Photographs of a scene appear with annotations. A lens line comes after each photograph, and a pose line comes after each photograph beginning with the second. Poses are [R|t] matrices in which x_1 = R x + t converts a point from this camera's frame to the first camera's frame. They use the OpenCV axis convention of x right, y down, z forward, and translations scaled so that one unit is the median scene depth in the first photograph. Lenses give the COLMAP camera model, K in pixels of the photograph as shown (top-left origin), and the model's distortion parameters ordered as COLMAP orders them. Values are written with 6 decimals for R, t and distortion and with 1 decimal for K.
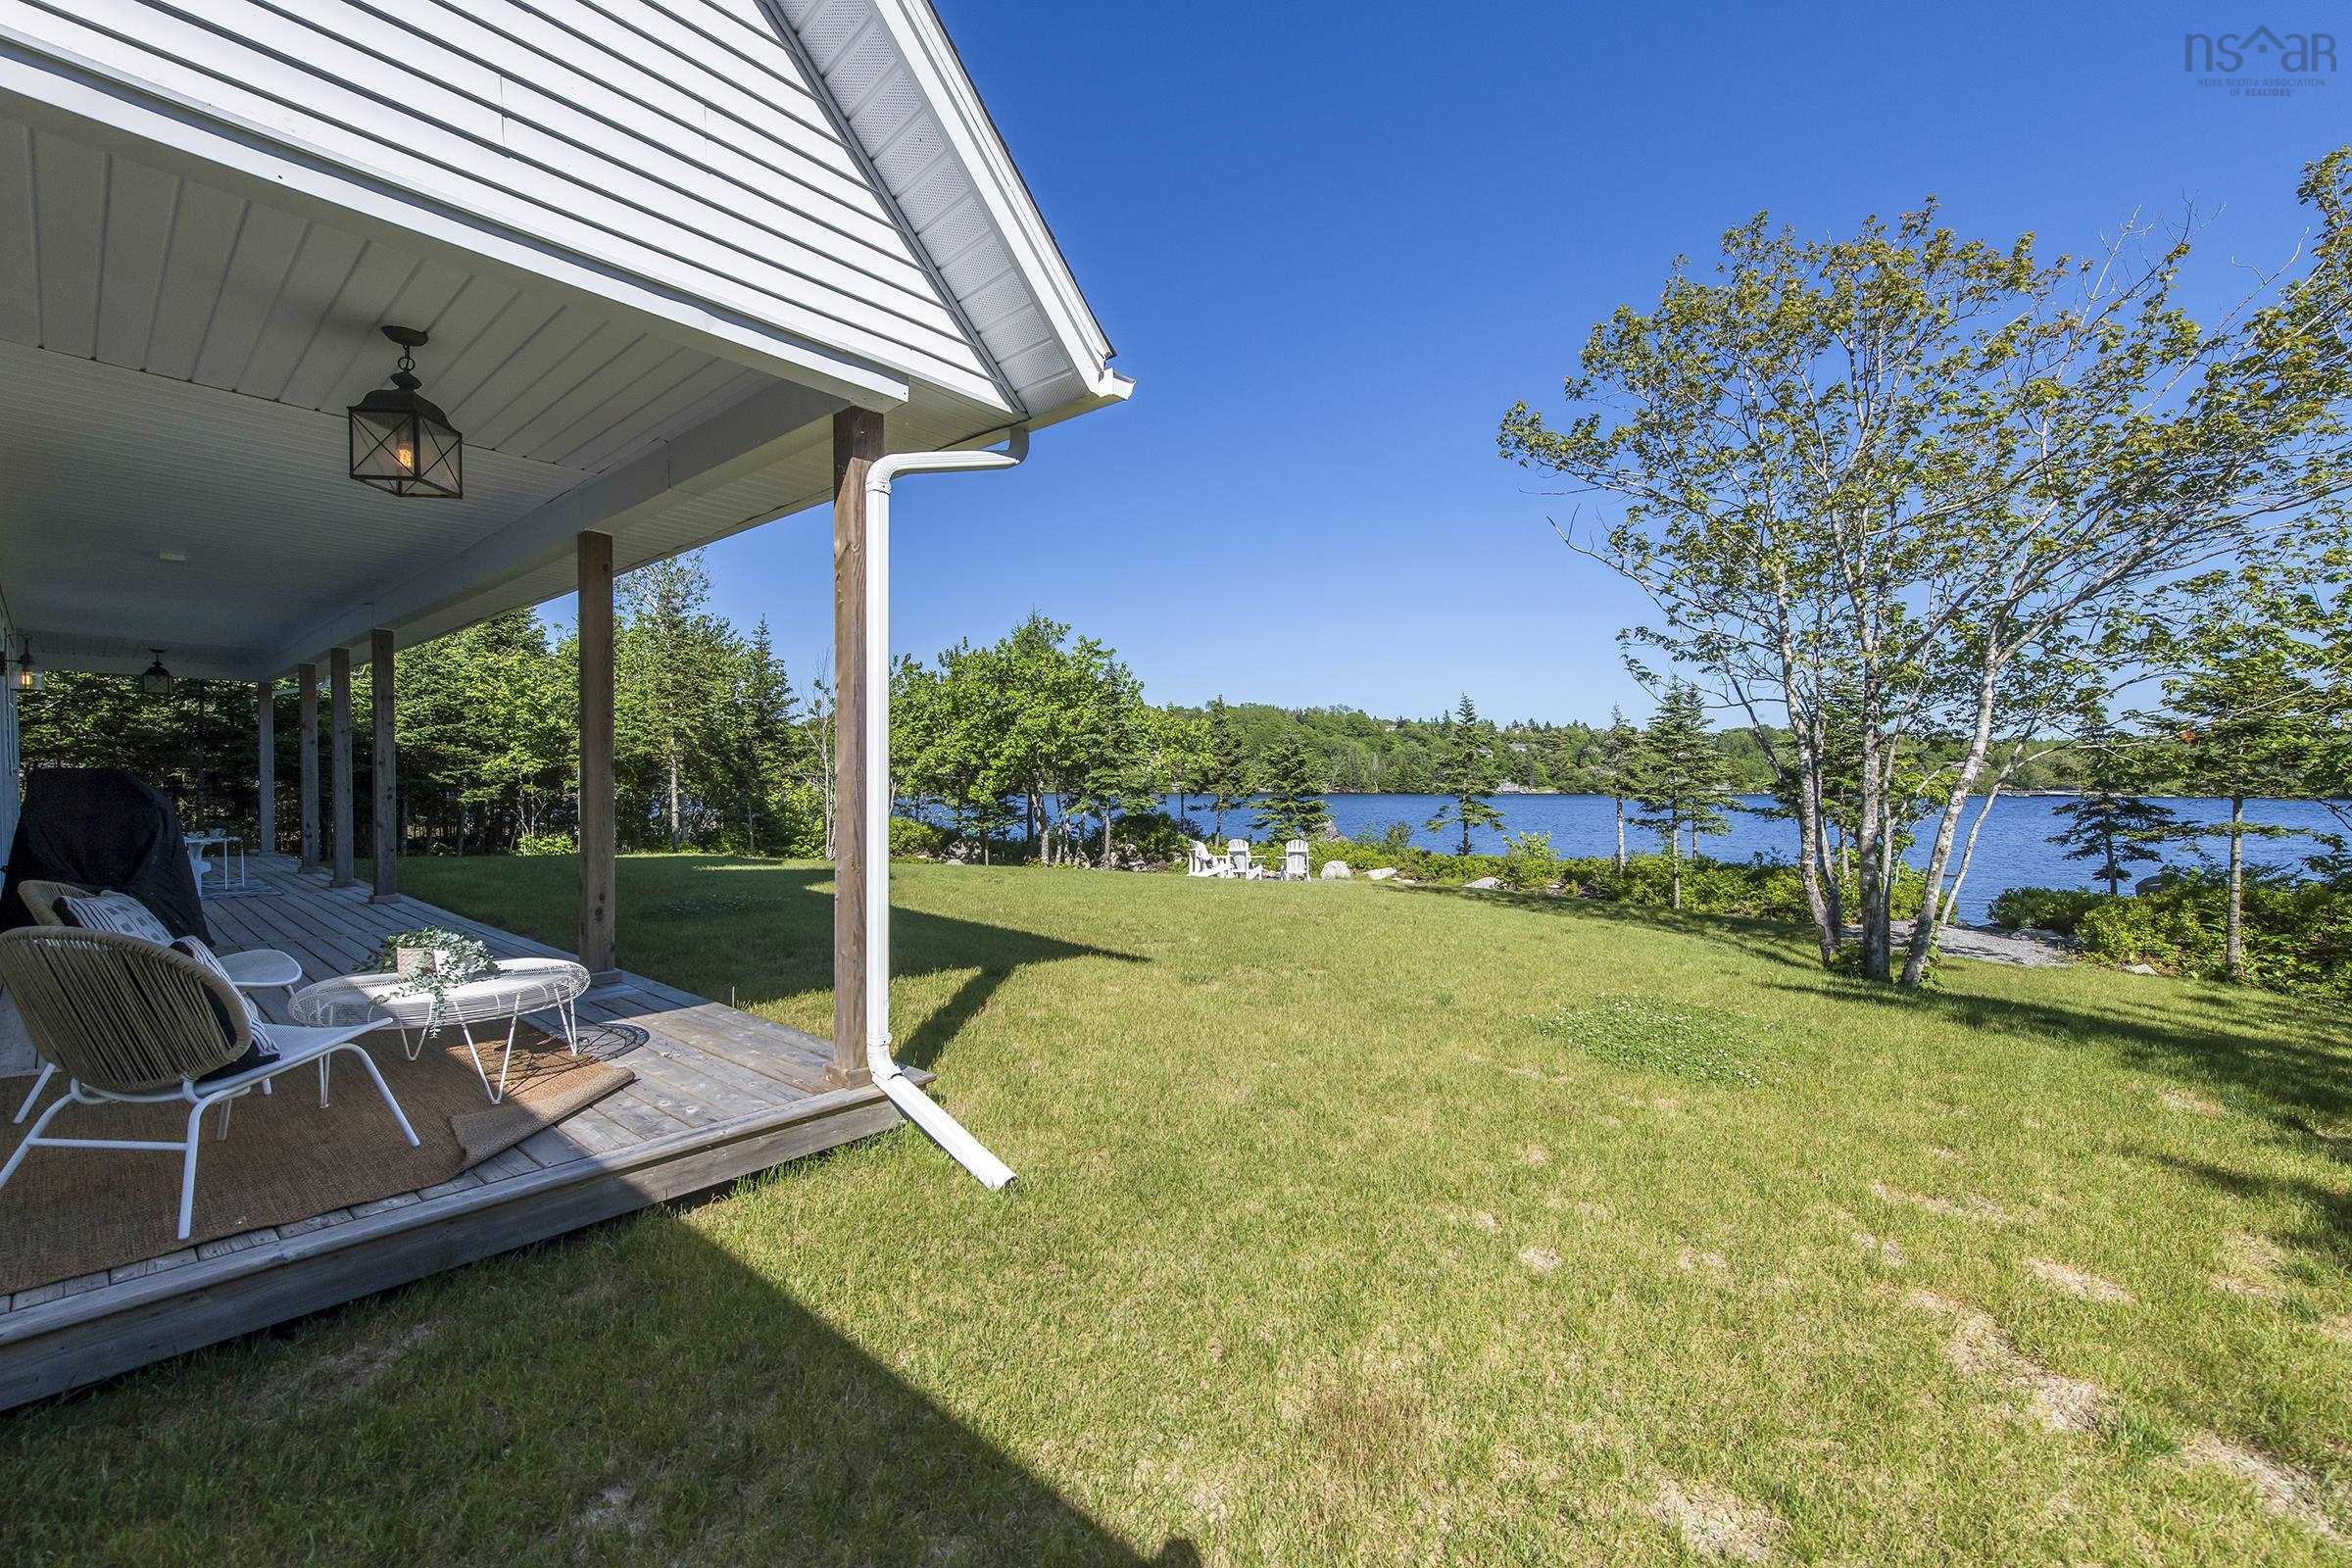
lens RADIAL K [[960.1, 0, 1181.1], [0, 960.1, 801.7], [0, 0, 1]] dist [0.013458, -0.003287]
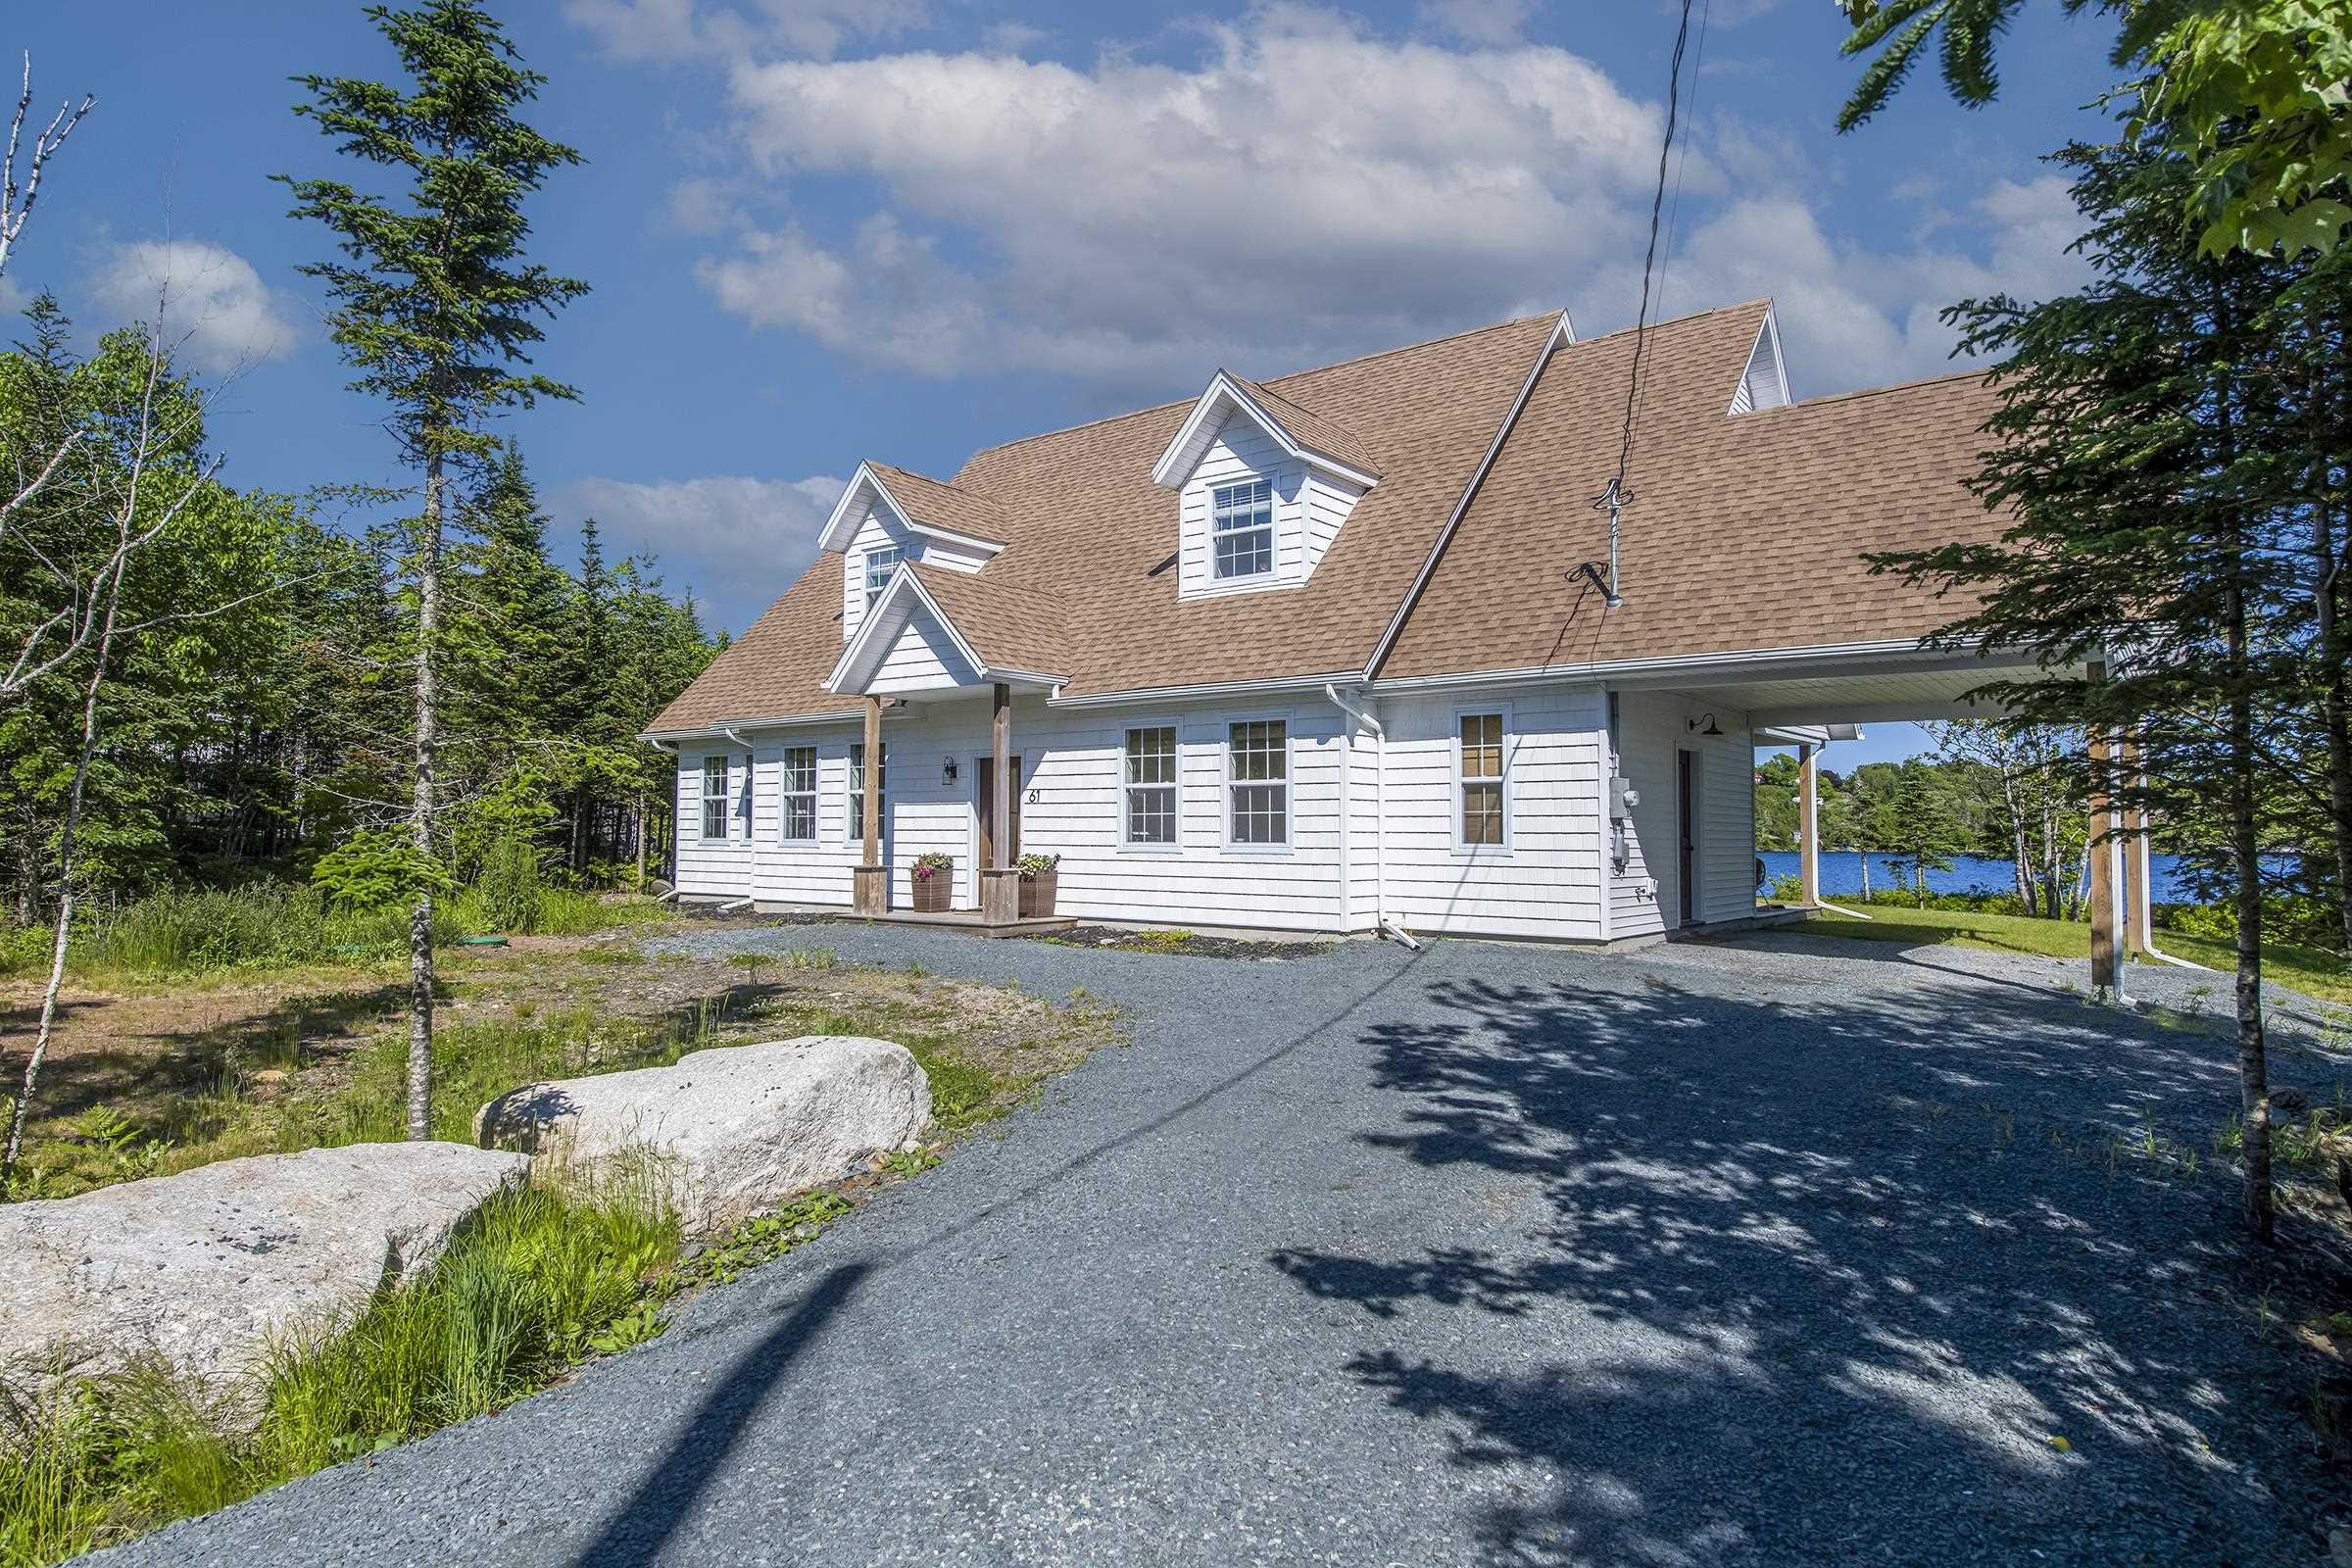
lens RADIAL K [[1387.0, 0, 1176.0], [0, 1387.0, 784.0], [0, 0, 1]] dist [0.027690, 0.000138]
pose [[0.998288, 0.000831, 0.058477, -1.119603], [0.002409, 0.998466, -0.055315, 0.027084], [-0.058433, 0.055361, 0.996755, -1.595734]]
